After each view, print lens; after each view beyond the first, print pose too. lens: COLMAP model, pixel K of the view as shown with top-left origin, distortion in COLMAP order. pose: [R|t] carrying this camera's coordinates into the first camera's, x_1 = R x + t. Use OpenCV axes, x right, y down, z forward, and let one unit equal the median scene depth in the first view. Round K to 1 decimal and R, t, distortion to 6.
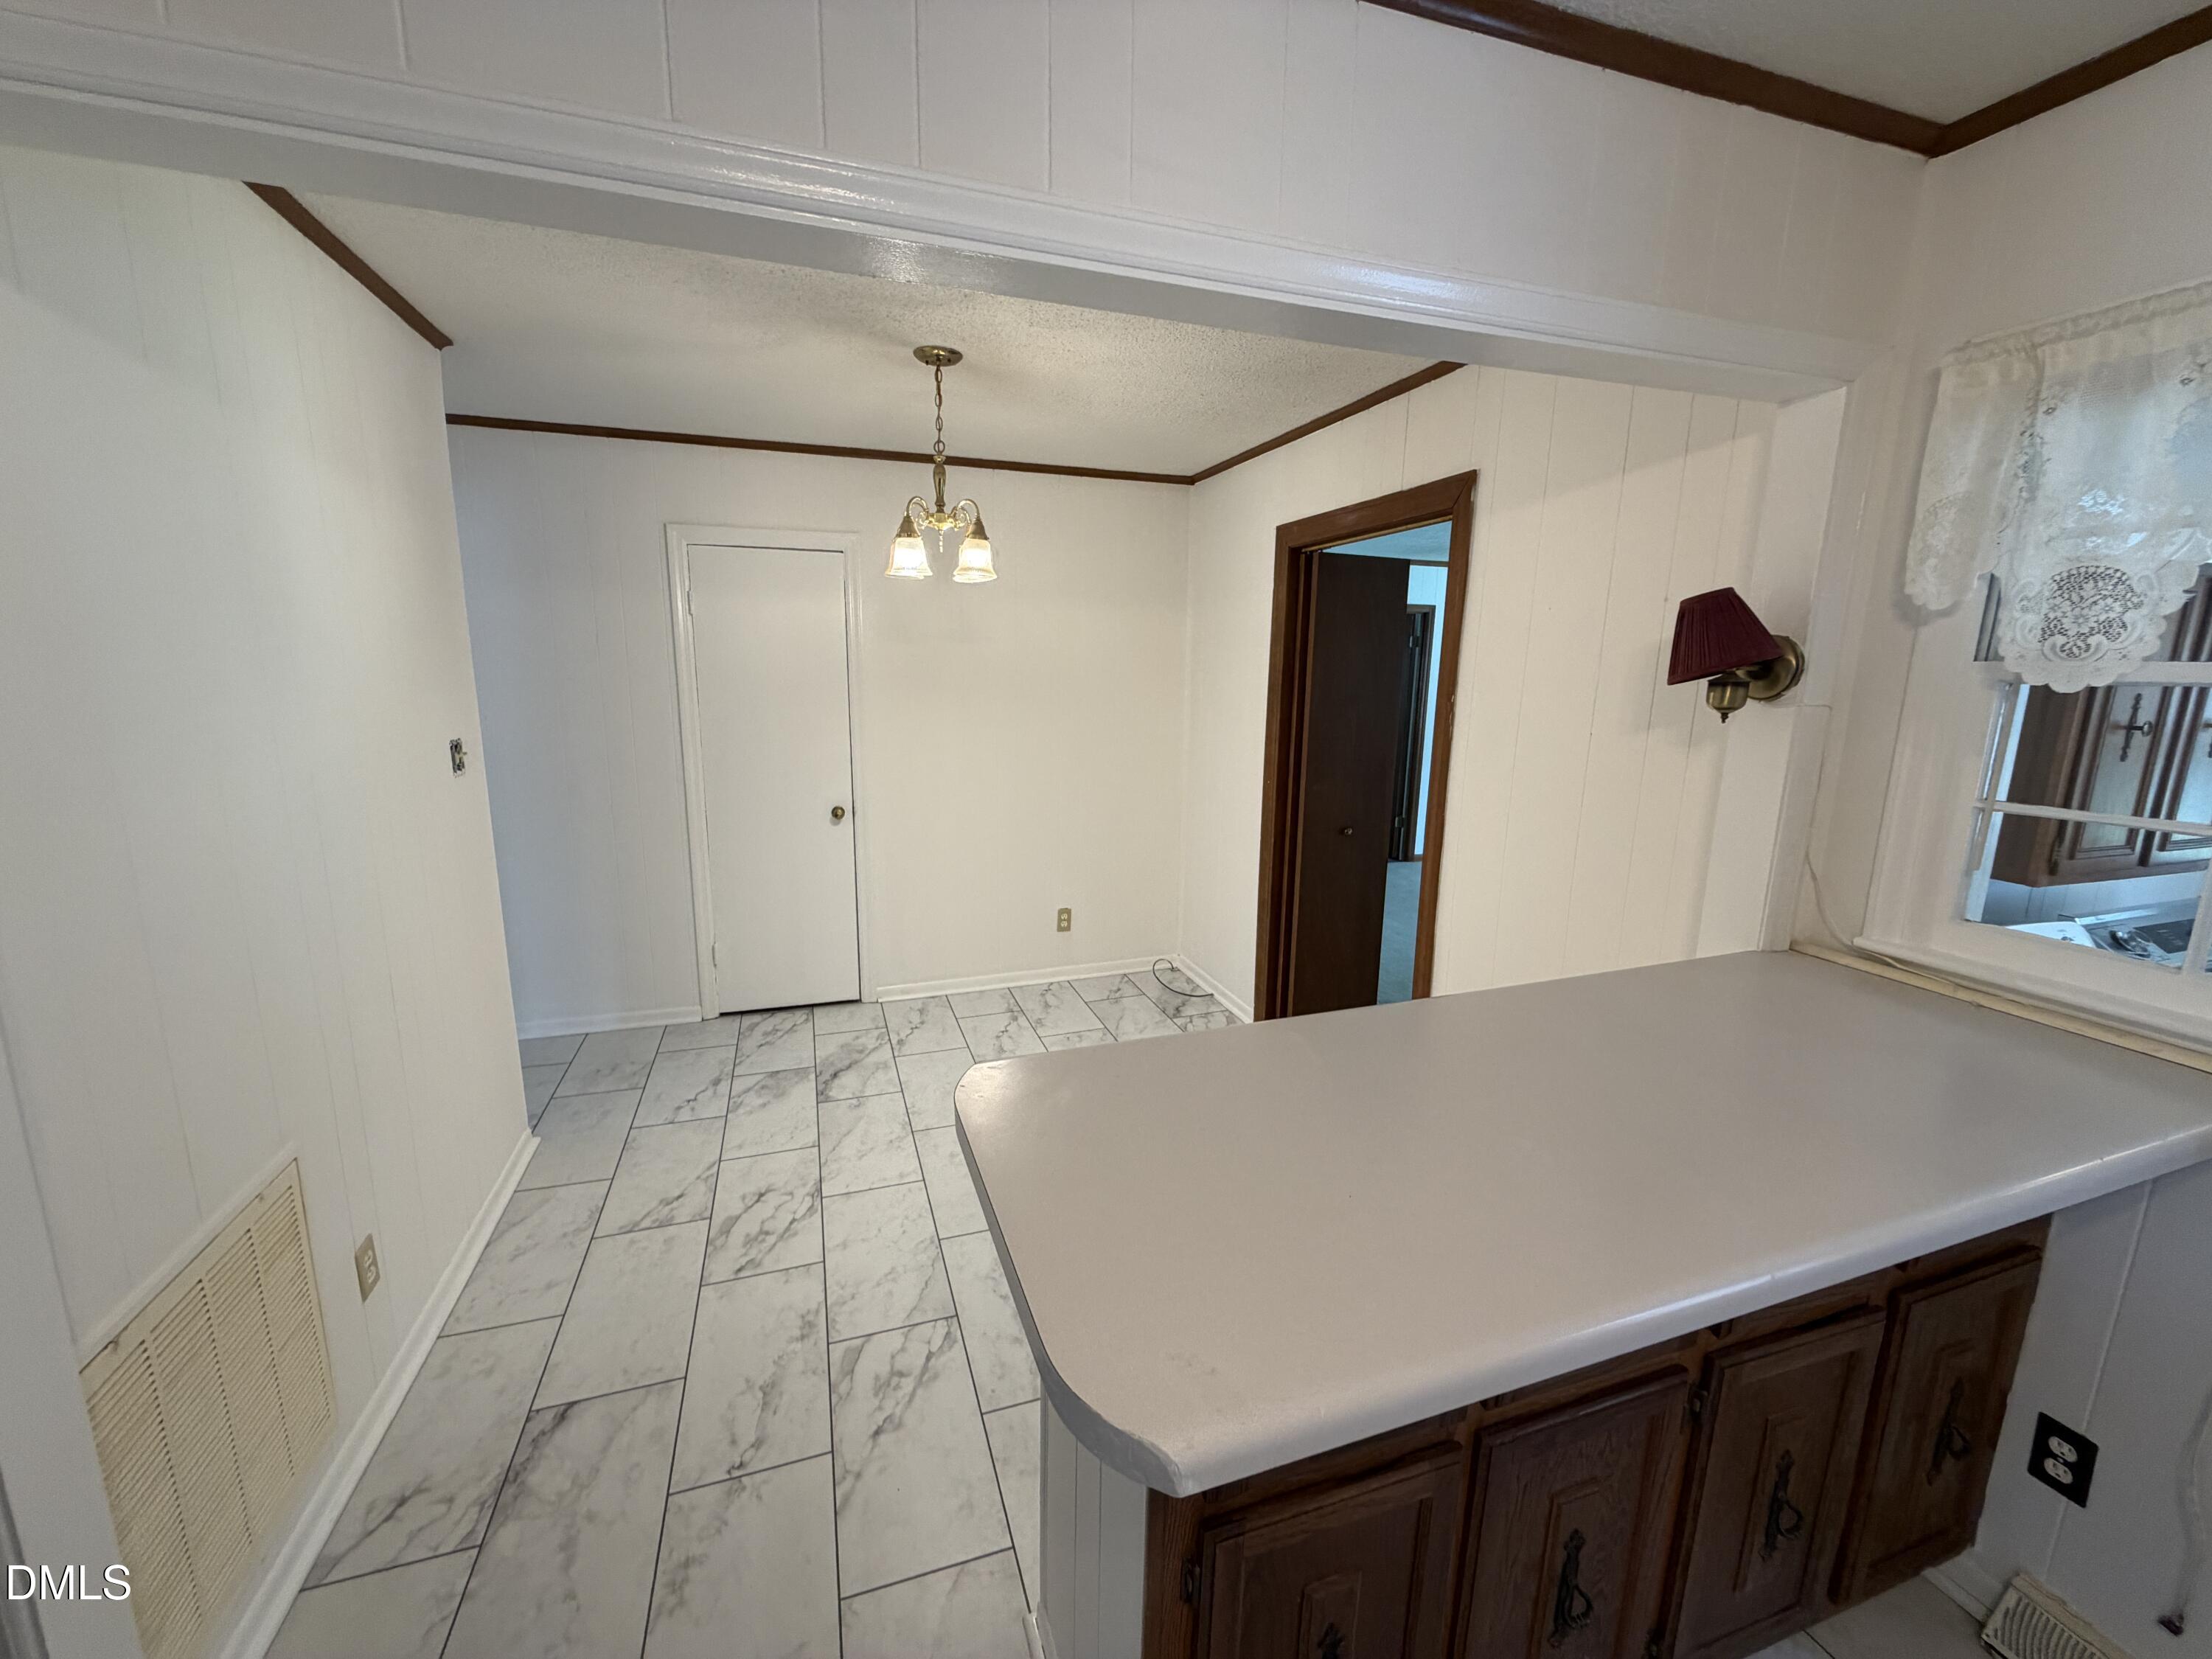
lens RADIAL K [[883.5, 0, 1097.7], [0, 883.5, 830.9], [0, 0, 1]] dist [0.001990, -0.000543]
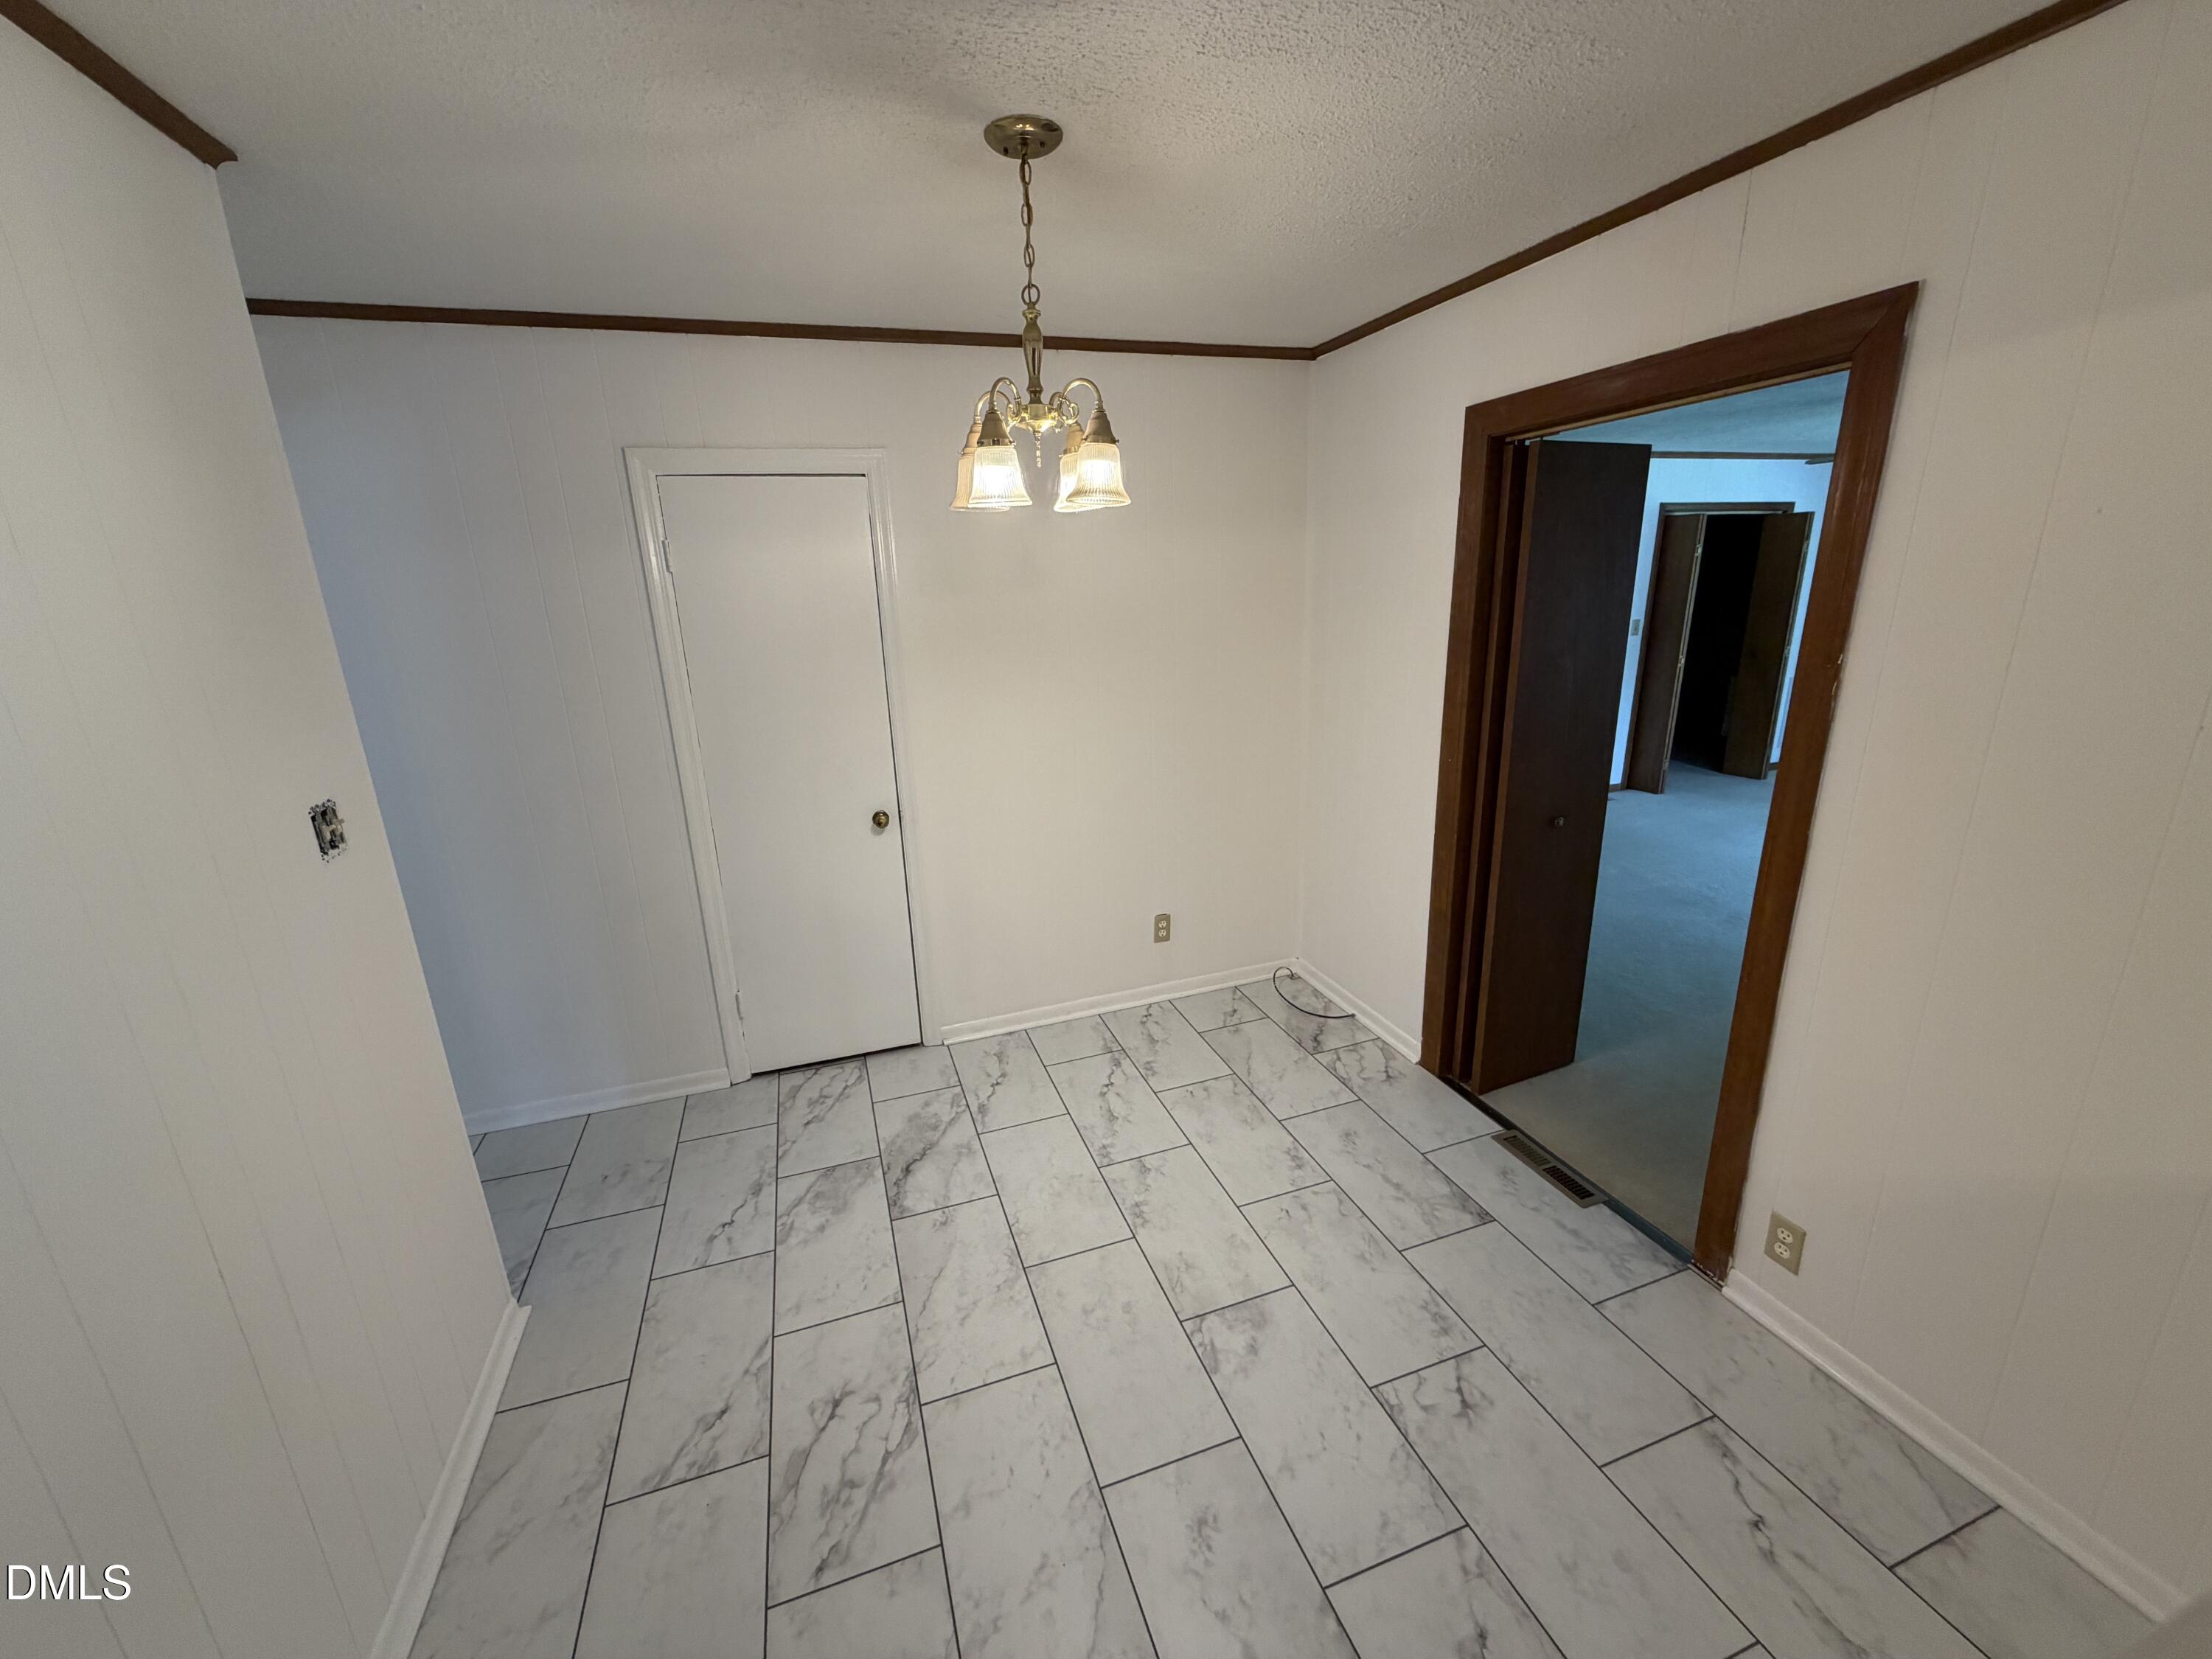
lens RADIAL K [[883.5, 0, 1098.5], [0, 883.5, 832.6], [0, 0, 1]] dist [0.001990, -0.000543]
pose [[0.998833, -0.046834, -0.011771, -0.140475], [0.047715, 0.994694, 0.091145, -0.107669], [0.007440, -0.091601, 0.995768, 0.335878]]
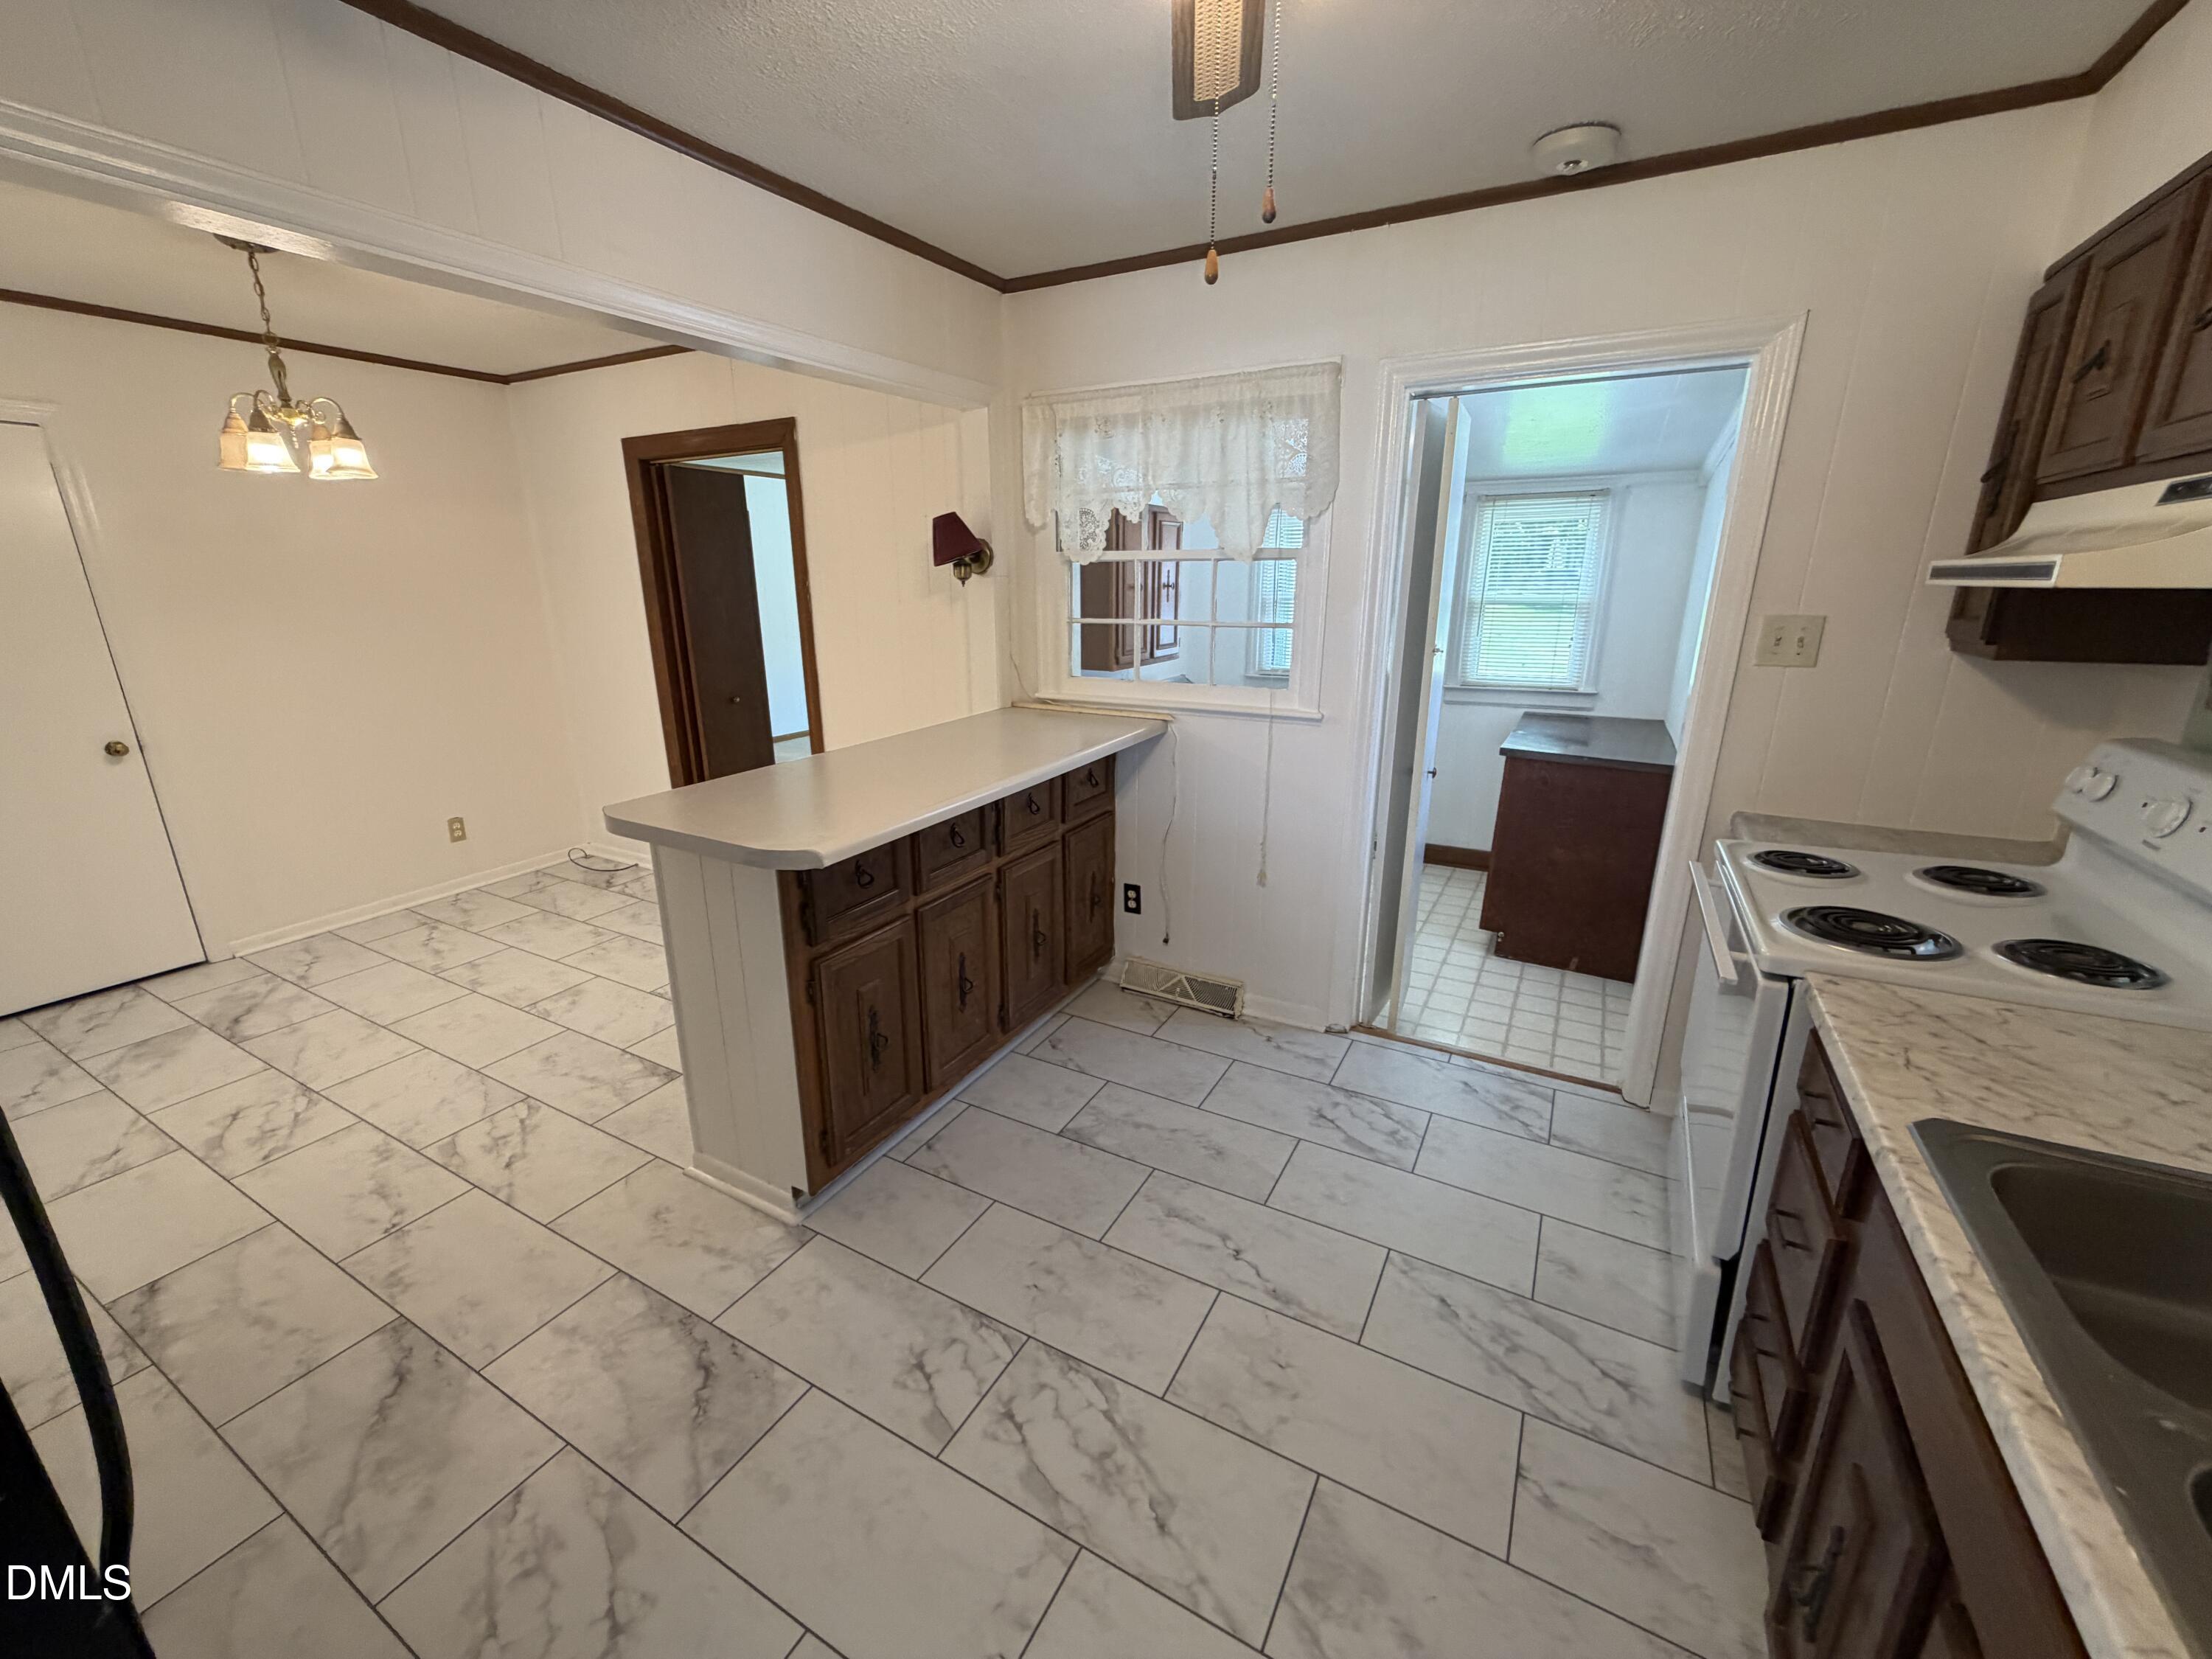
lens RADIAL K [[883.5, 0, 1099.3], [0, 883.5, 831.6], [0, 0, 1]] dist [0.001990, -0.000543]
pose [[0.739119, -0.205178, 0.641564, -0.241378], [0.138938, 0.978434, 0.152847, 0.087449], [-0.659089, -0.023835, 0.751687, -0.380010]]
